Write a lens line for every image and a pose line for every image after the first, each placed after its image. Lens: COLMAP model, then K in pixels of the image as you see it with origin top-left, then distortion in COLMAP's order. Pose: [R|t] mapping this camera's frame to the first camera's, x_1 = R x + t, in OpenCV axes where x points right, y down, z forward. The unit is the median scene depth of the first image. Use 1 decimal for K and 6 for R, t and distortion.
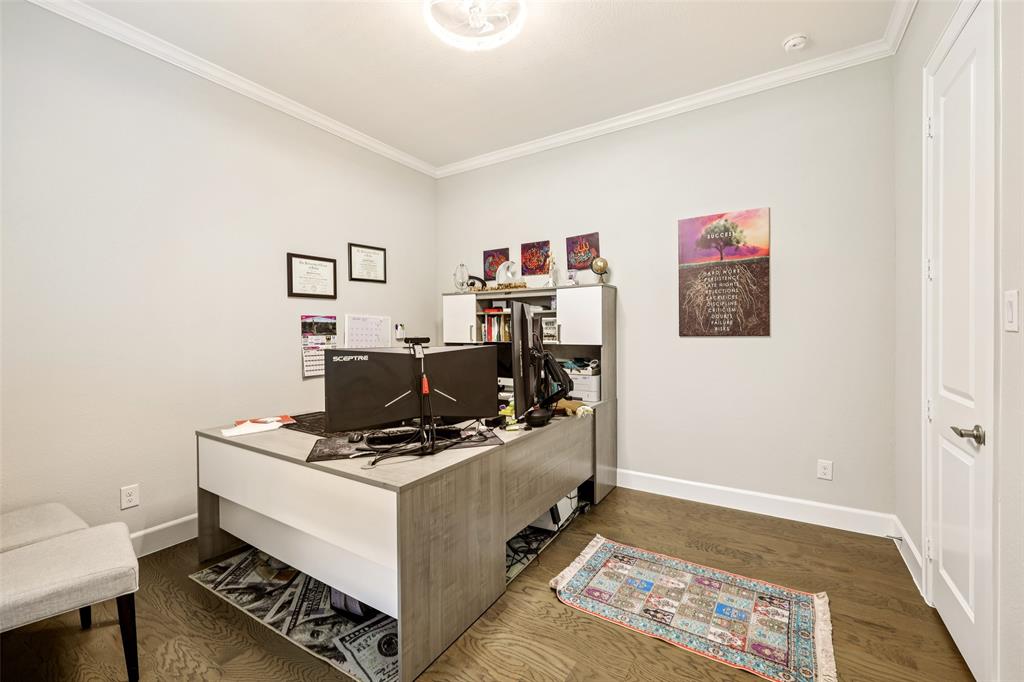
lens RADIAL K [[425.2, 0, 511.0], [0, 425.2, 329.9], [0, 0, 1]] dist [0.000609, 0.000065]
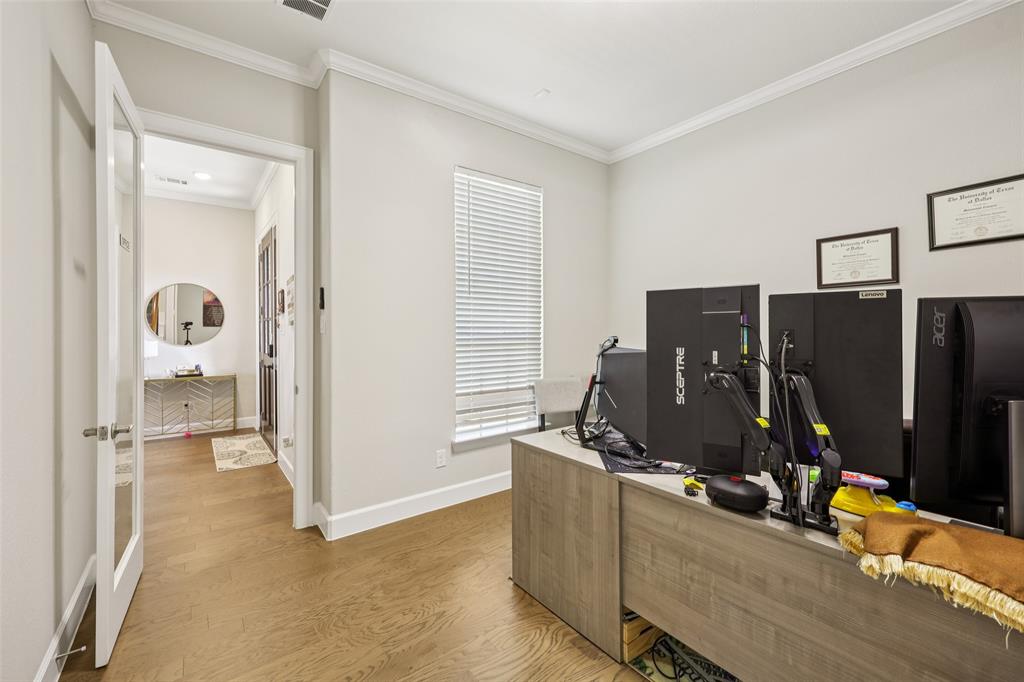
lens RADIAL K [[425.2, 0, 511.0], [0, 425.2, 329.9], [0, 0, 1]] dist [0.000609, 0.000065]
pose [[-0.352640, 0.008533, -0.935720, 0.823331], [0.003794, 0.999963, 0.007689, -0.007103], [0.935752, -0.000839, -0.352659, 1.142367]]
